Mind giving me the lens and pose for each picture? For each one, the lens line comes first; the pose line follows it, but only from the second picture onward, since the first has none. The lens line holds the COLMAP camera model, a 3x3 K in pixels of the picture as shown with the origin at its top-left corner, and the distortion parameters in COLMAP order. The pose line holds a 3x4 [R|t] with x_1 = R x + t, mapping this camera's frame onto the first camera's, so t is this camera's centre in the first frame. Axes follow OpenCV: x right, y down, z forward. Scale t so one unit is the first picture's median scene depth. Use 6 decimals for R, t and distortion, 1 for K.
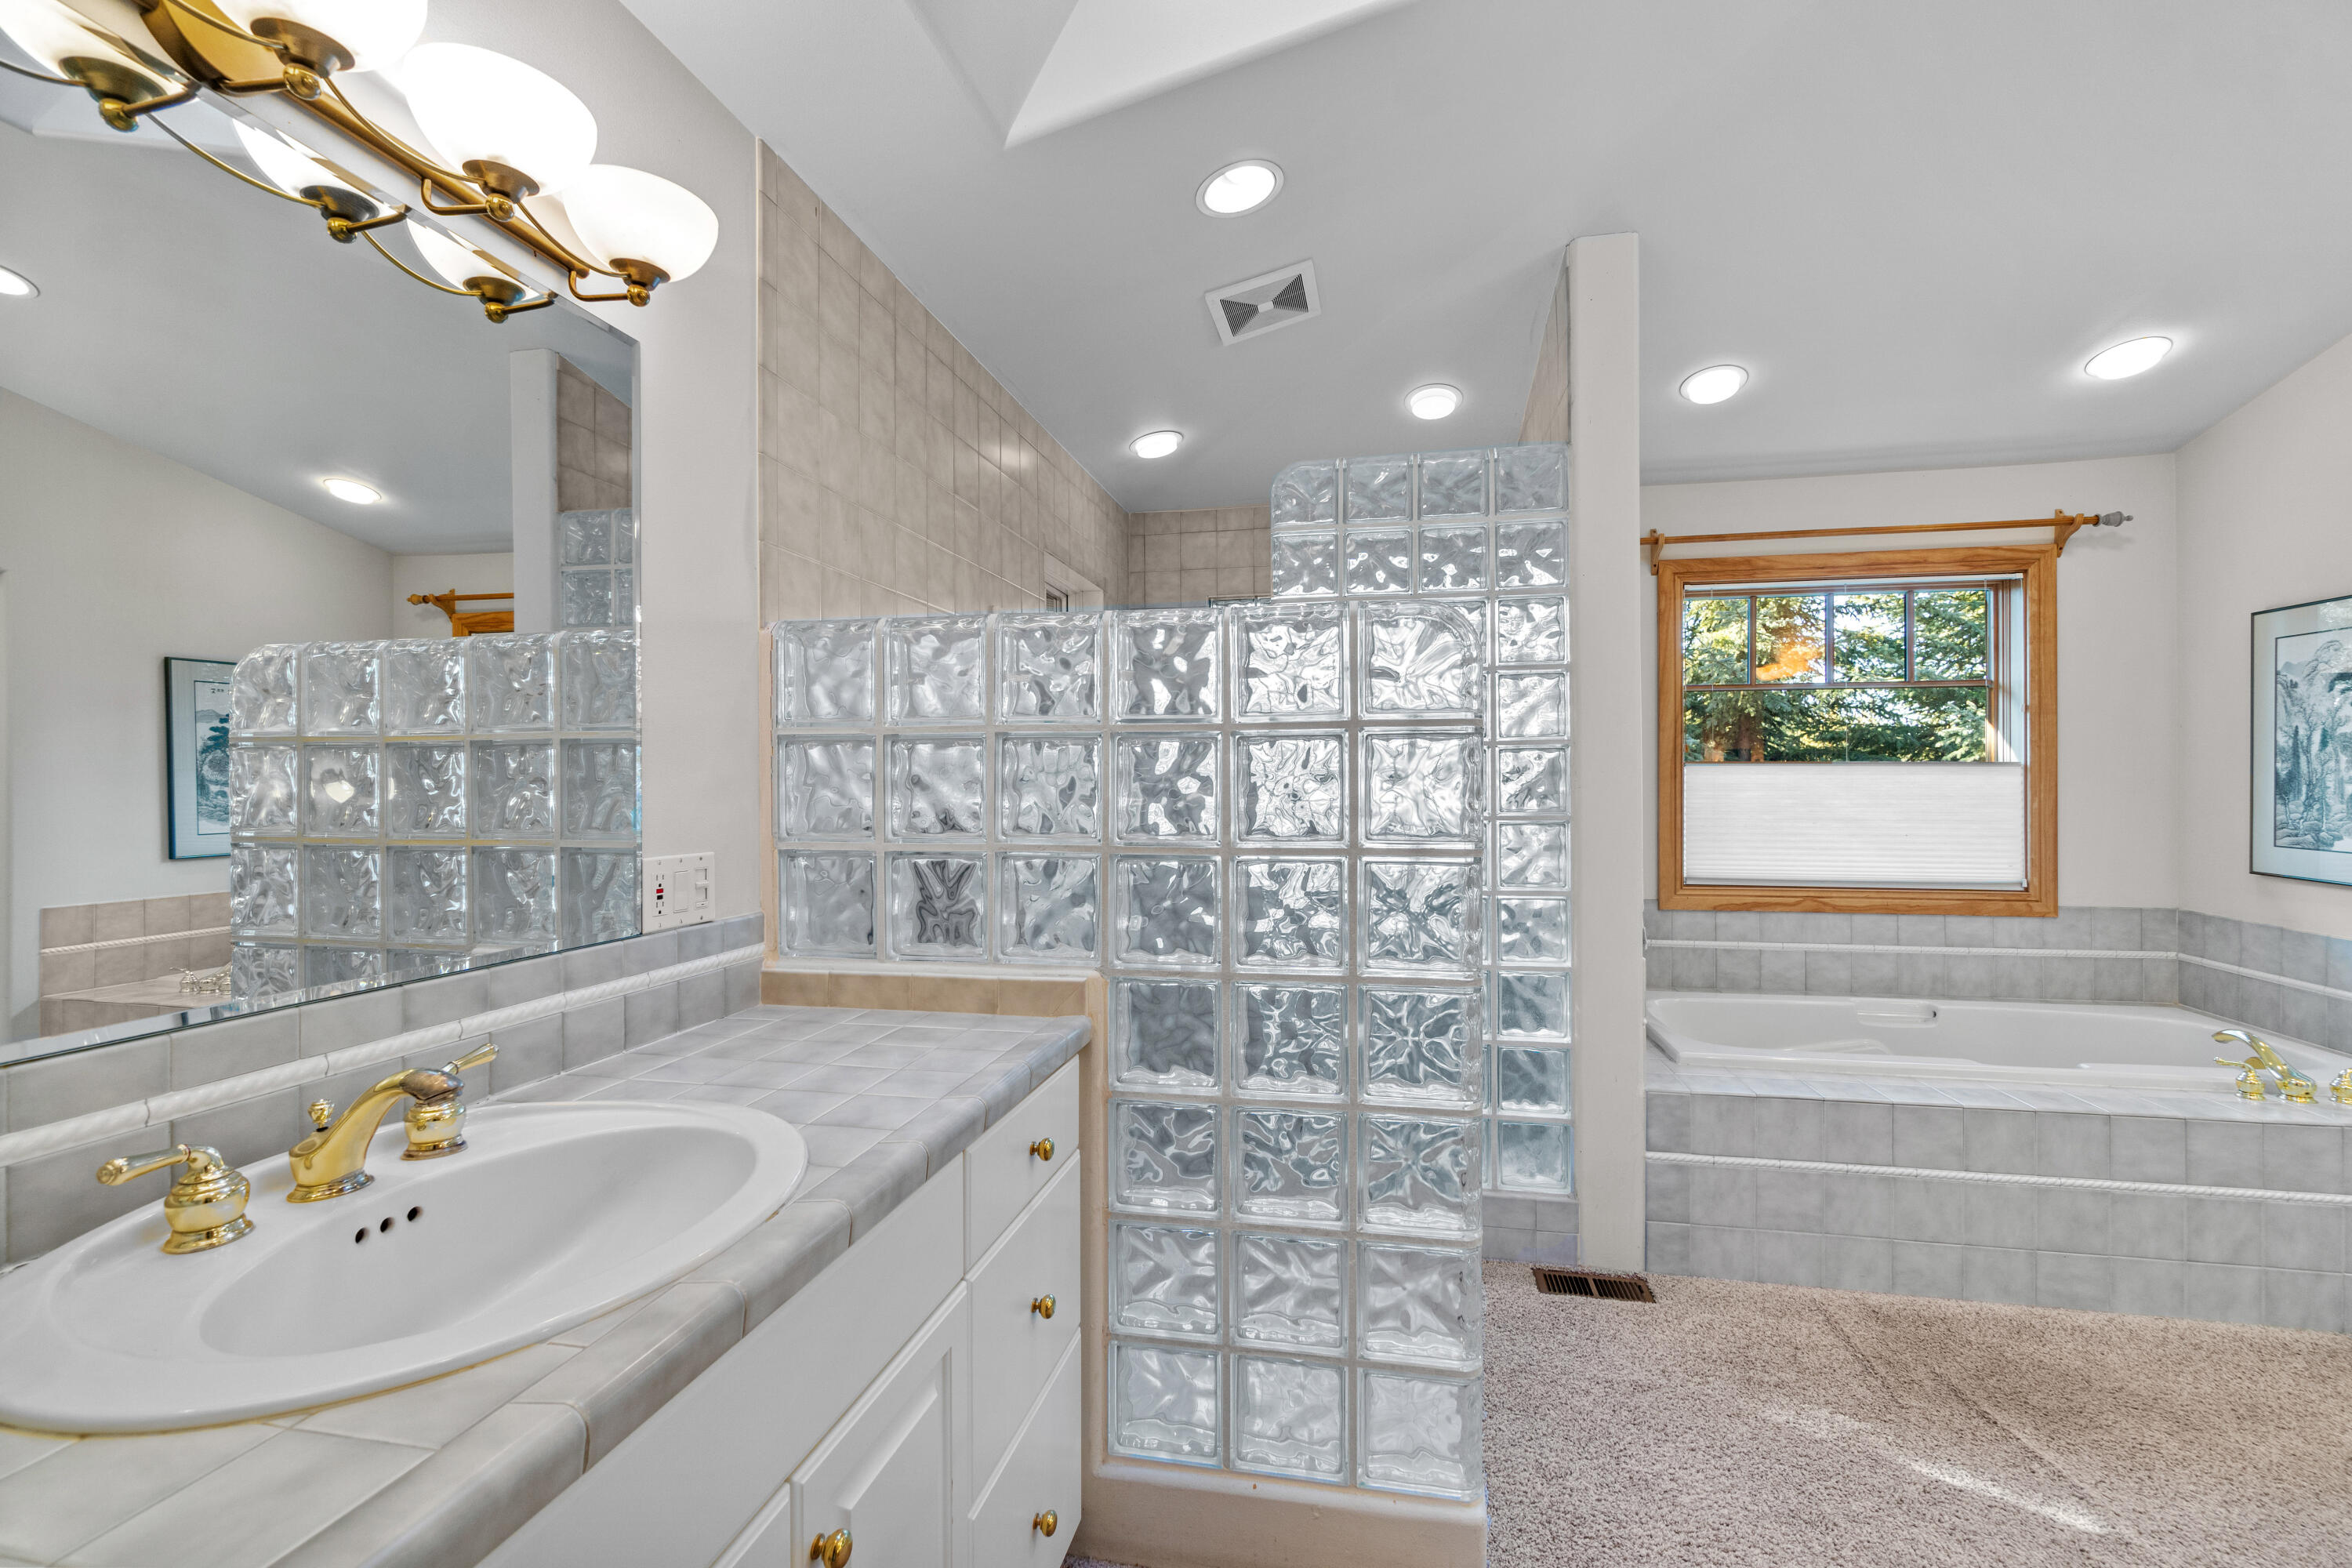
lens RADIAL K [[1012.0, 0, 1182.5], [0, 1012.0, 775.7], [0, 0, 1]] dist [-0.000859, 0.001076]
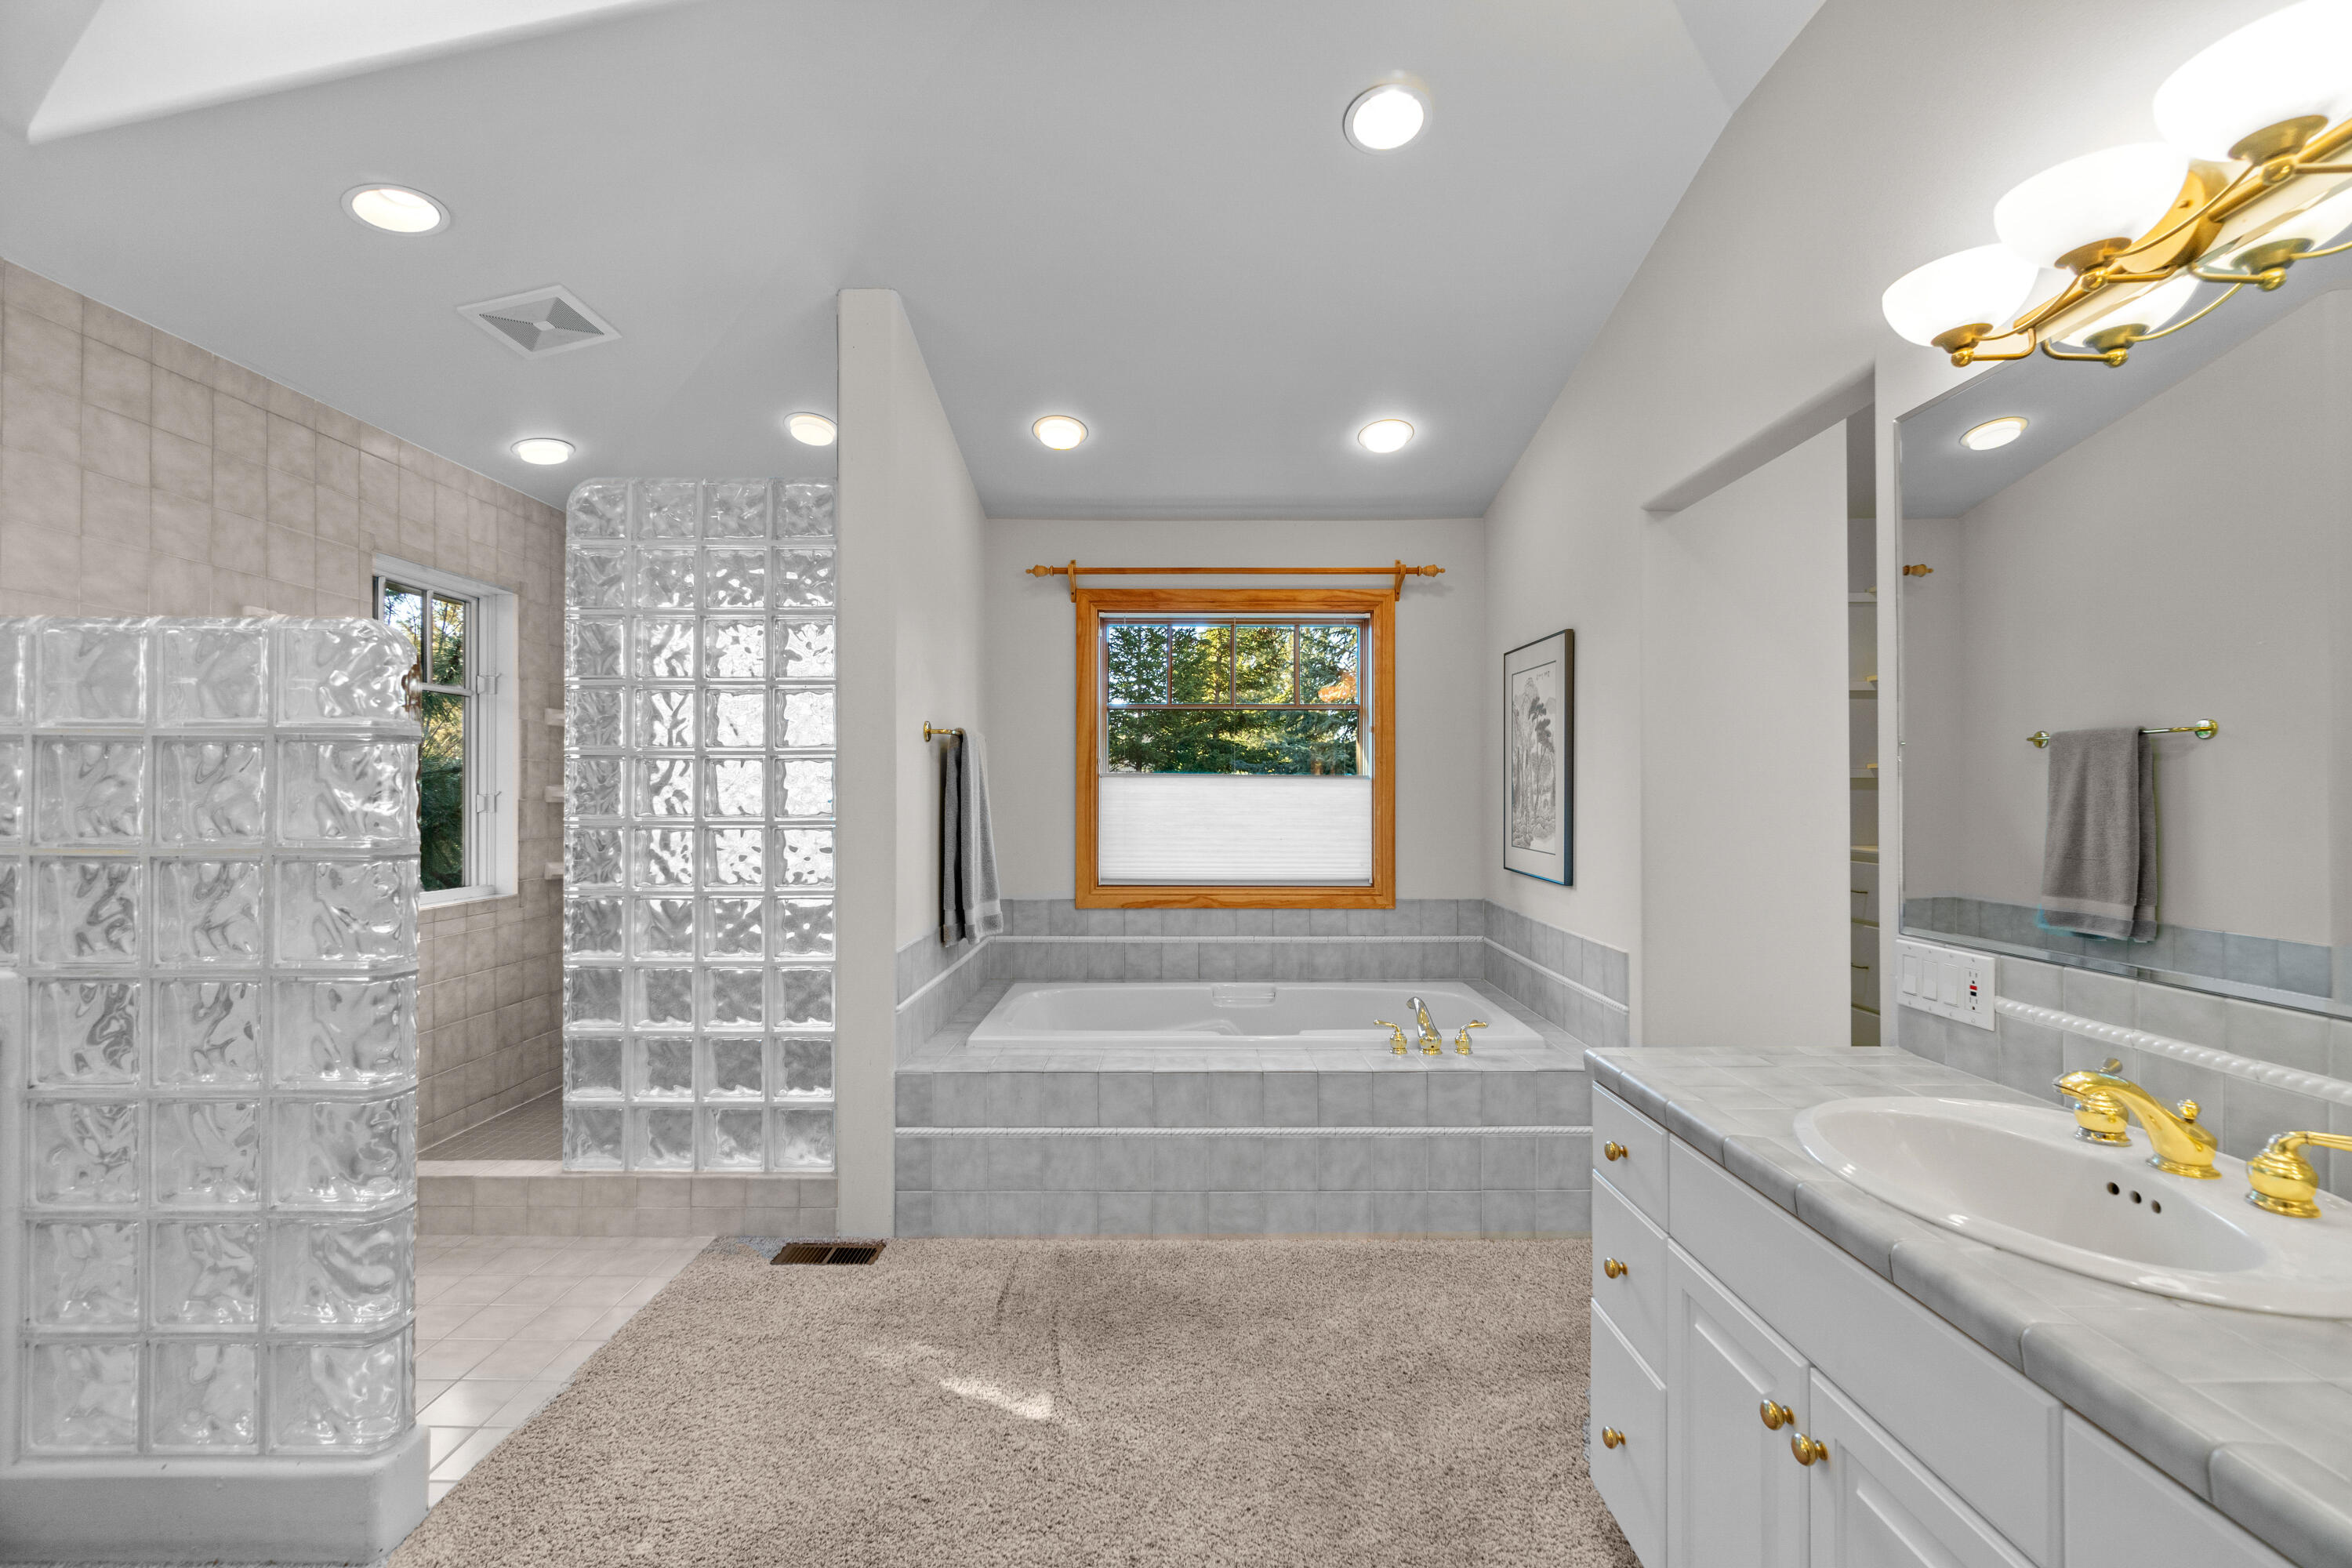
lens RADIAL K [[1006.6, 0, 1173.5], [0, 1006.6, 779.9], [0, 0, 1]] dist [-0.001822, 0.000256]
pose [[0.981360, 0.006449, 0.192068, 0.540669], [-0.004783, 0.999947, -0.009132, 0.004422], [-0.192117, 0.008043, 0.981339, -0.127455]]
